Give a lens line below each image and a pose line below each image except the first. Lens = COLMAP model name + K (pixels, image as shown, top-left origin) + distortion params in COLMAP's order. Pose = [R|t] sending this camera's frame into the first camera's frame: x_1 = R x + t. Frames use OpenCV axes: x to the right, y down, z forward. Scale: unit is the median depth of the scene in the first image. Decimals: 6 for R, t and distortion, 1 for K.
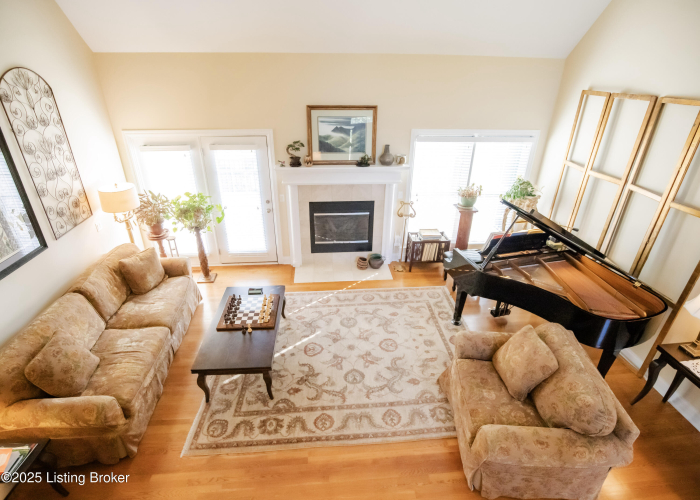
lens RADIAL K [[353.4, 0, 348.1], [0, 353.4, 247.8], [0, 0, 1]] dist [-0.030156, 0.001128]
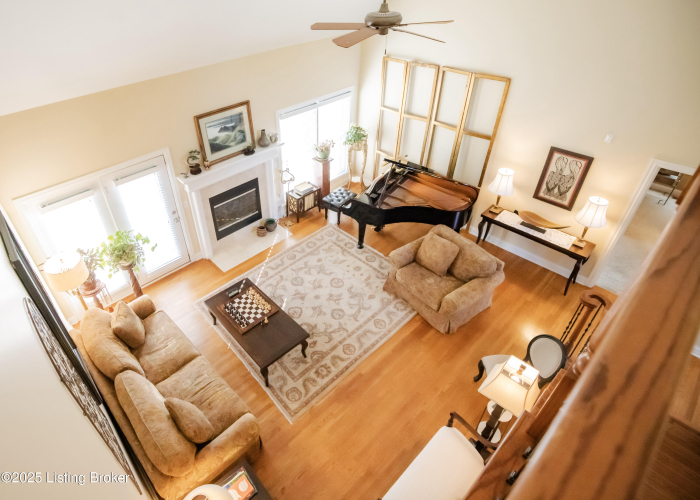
lens RADIAL K [[384.5, 0, 281.3], [0, 384.5, 220.6], [0, 0, 1]] dist [-0.030959, 0.000369]
pose [[0.819057, -0.375259, 0.433966, -0.514301], [0.315615, 0.926393, 0.205387, -0.264607], [-0.479096, -0.031257, 0.877206, -0.148771]]
